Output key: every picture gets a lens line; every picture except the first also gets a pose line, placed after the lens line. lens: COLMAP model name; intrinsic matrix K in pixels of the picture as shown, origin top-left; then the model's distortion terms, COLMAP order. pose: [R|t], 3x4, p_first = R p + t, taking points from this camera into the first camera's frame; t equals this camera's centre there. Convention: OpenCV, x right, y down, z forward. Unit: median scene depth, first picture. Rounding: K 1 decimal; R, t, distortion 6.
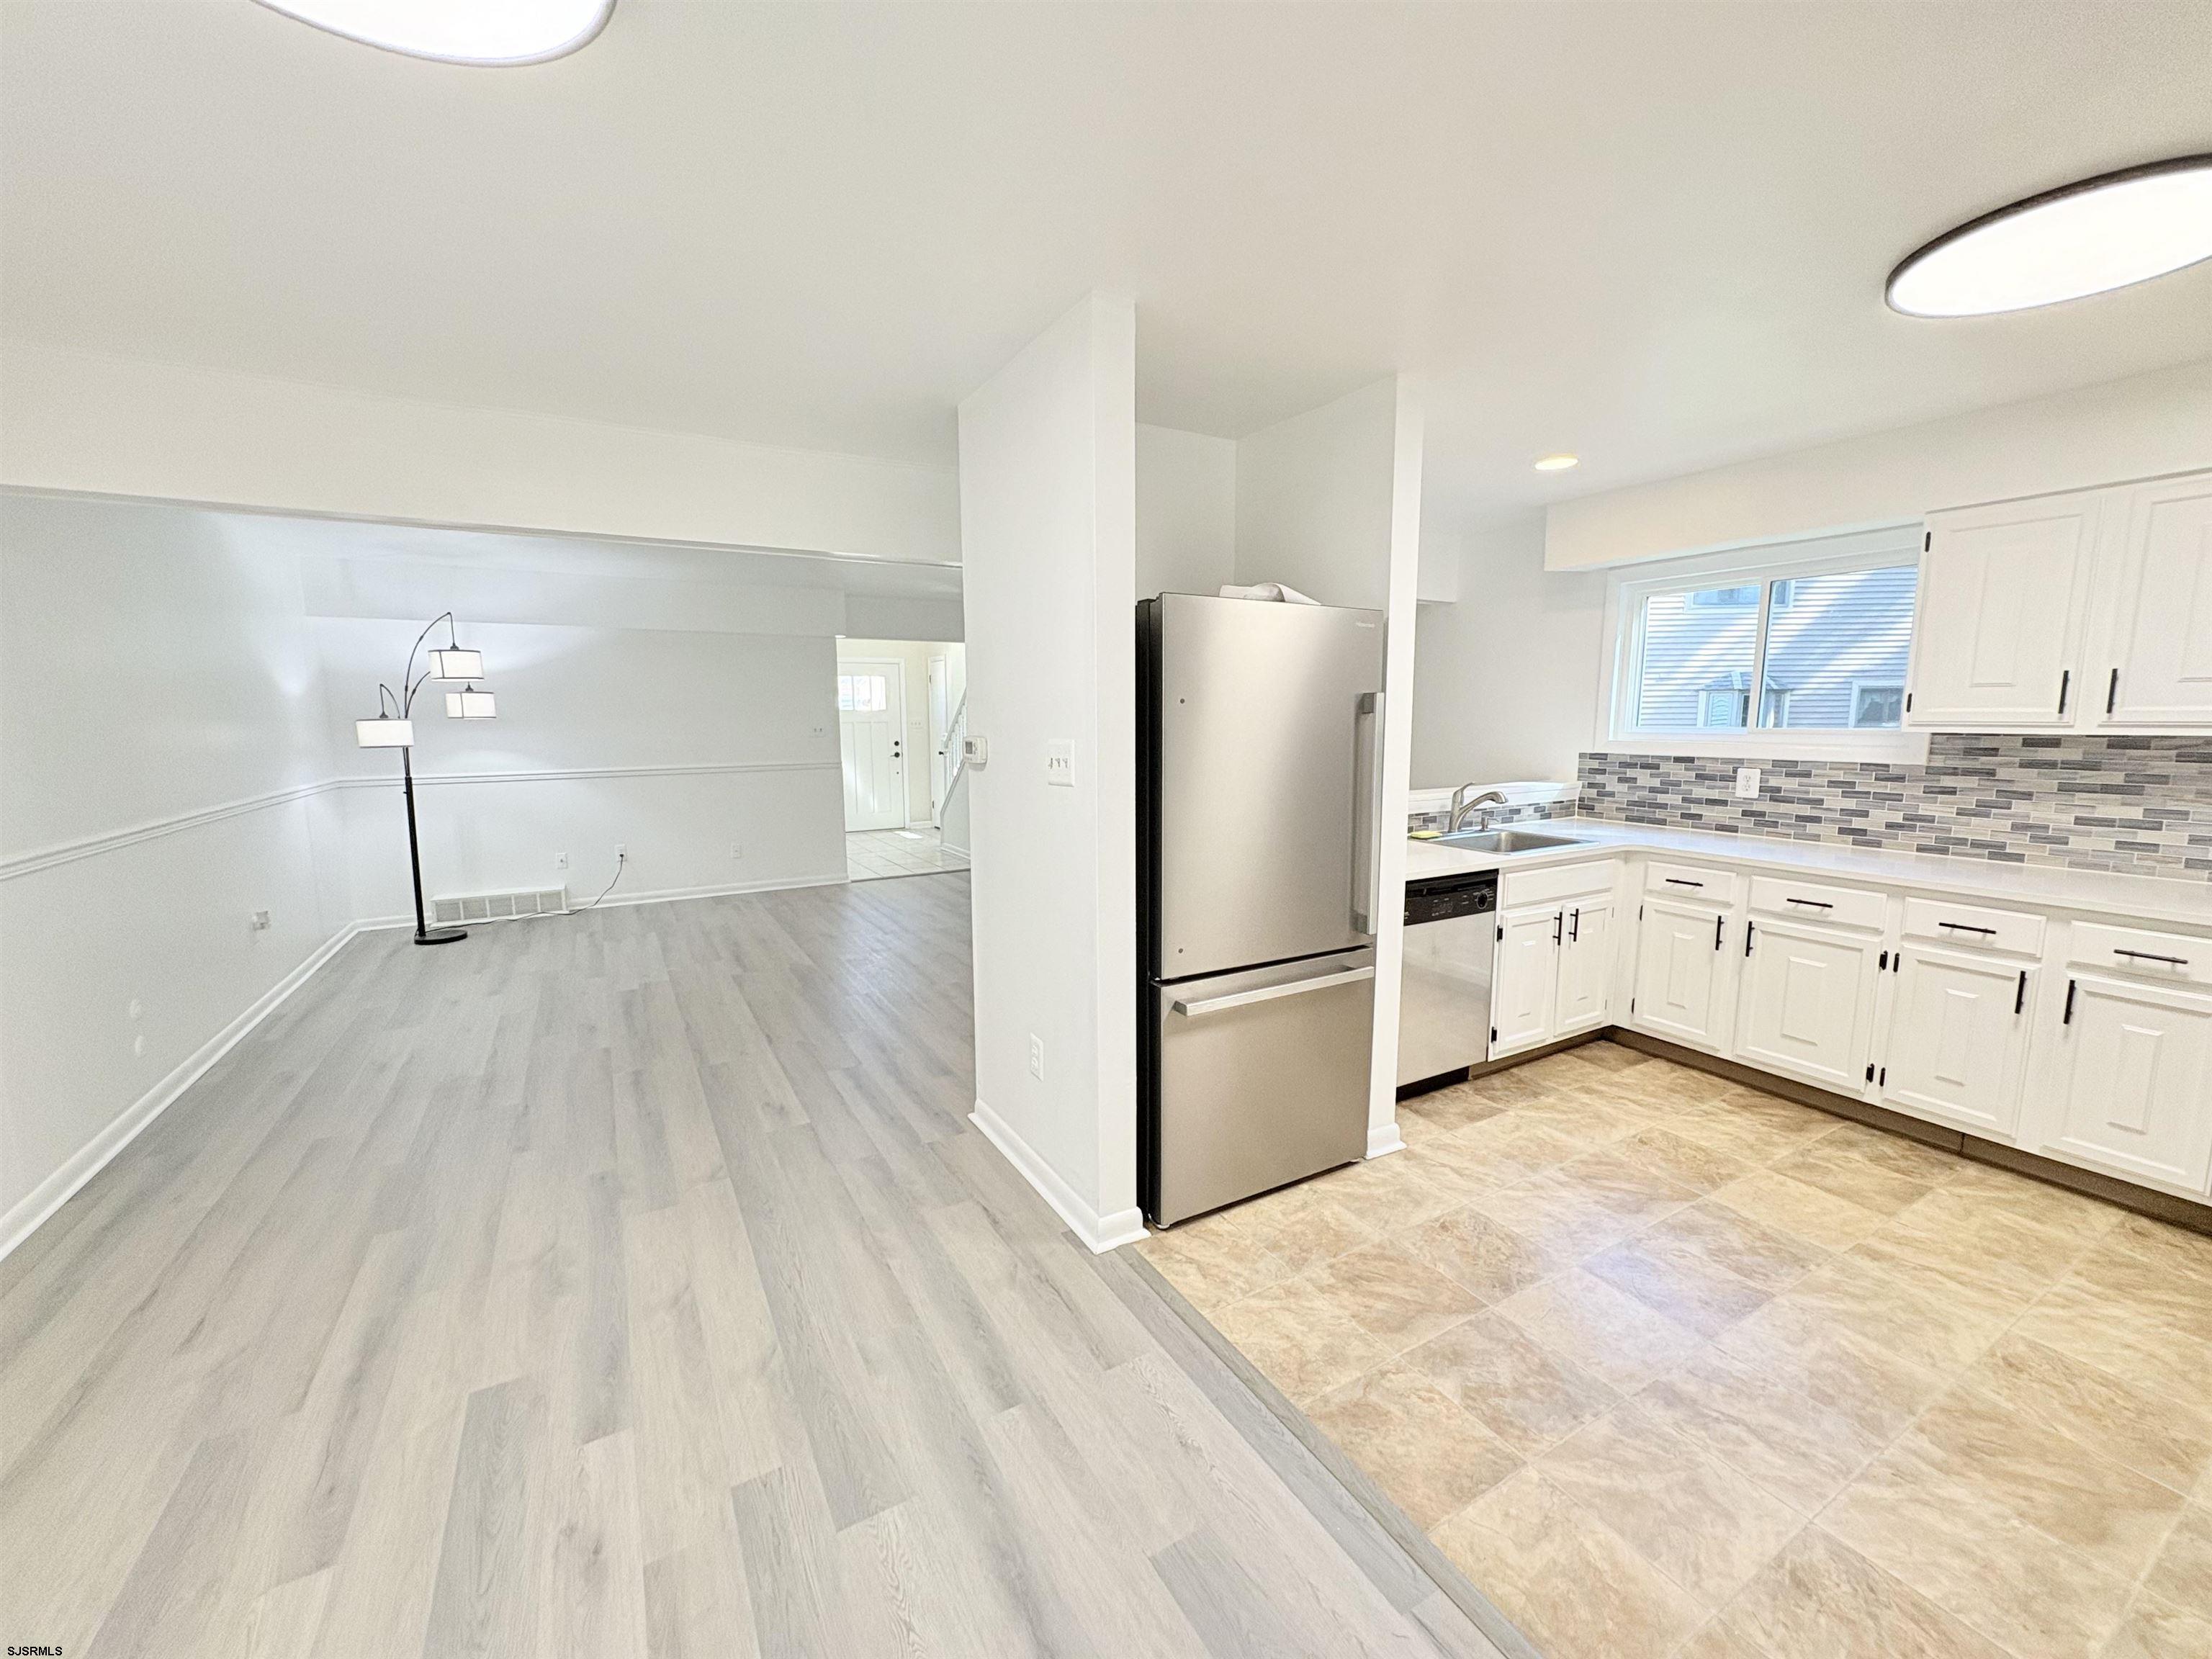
lens RADIAL K [[882.6, 0, 1108.2], [0, 882.6, 829.4], [0, 0, 1]] dist [-0.000794, 0.000437]
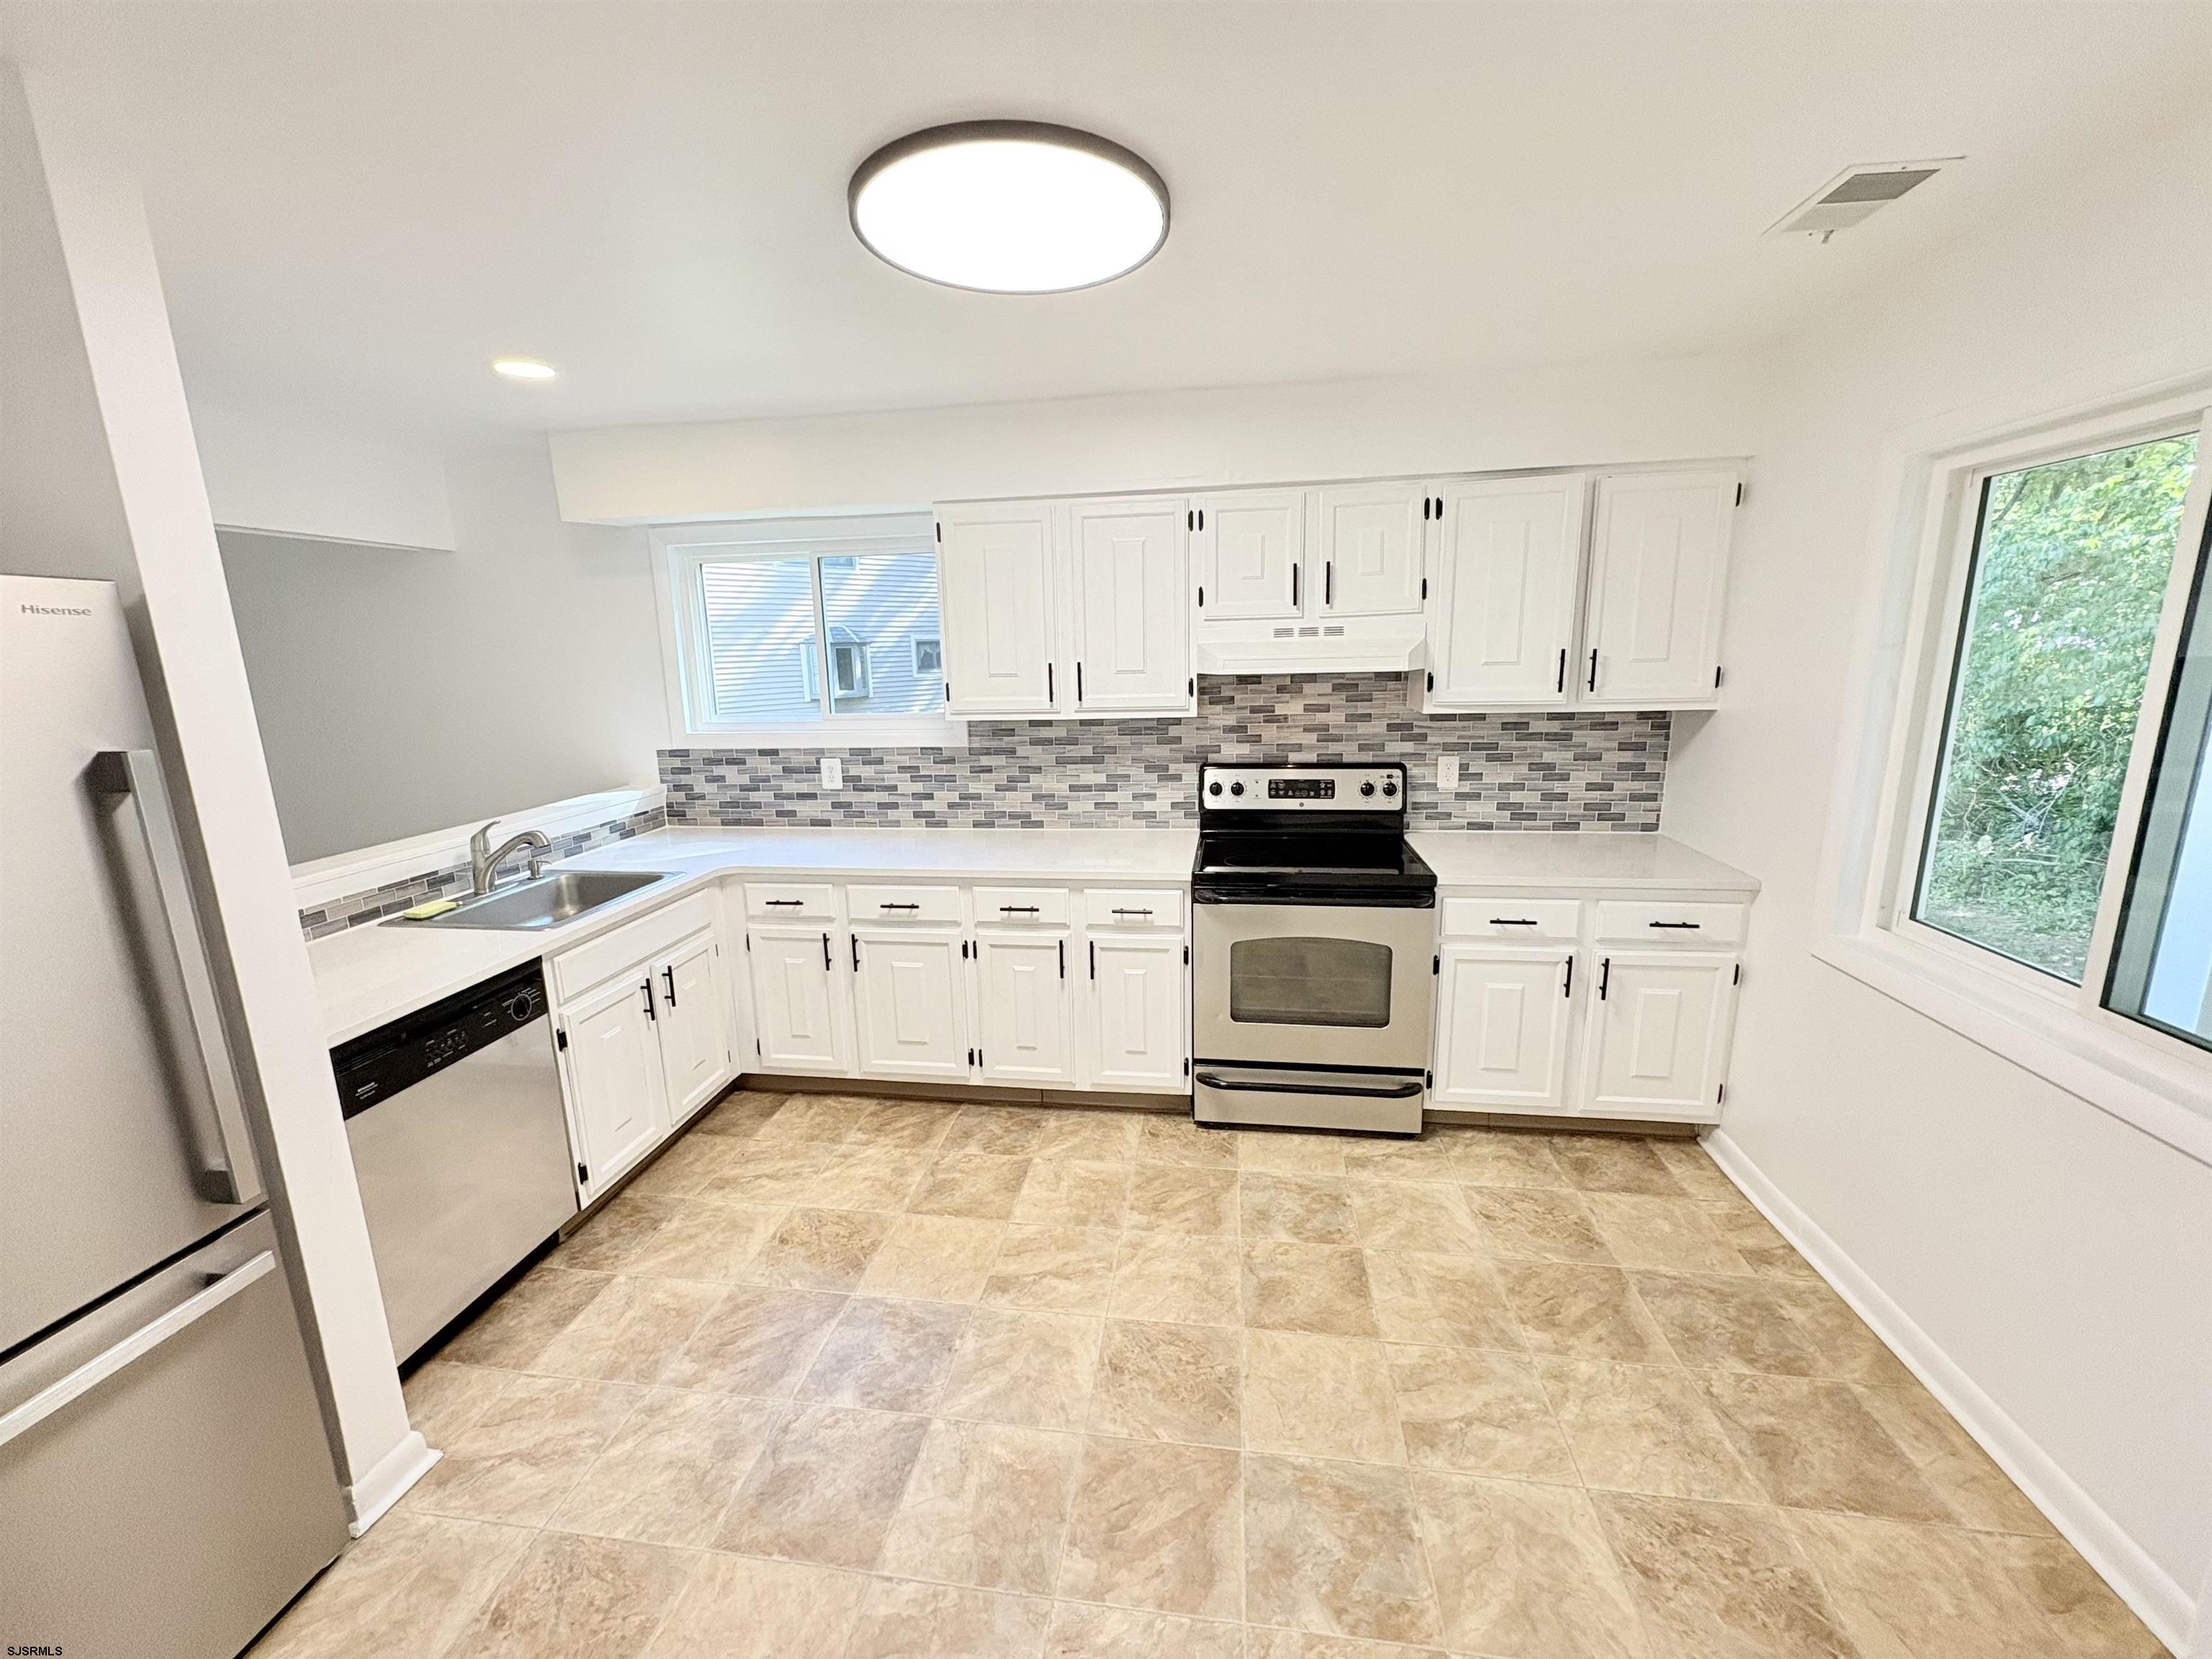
lens RADIAL K [[882.6, 0, 1108.2], [0, 882.6, 829.4], [0, 0, 1]] dist [-0.000794, 0.000437]
pose [[0.615477, -0.170299, 0.769537, 0.190628], [0.124804, 0.985117, 0.118189, -0.077687], [-0.778211, 0.023299, 0.627571, 0.198527]]
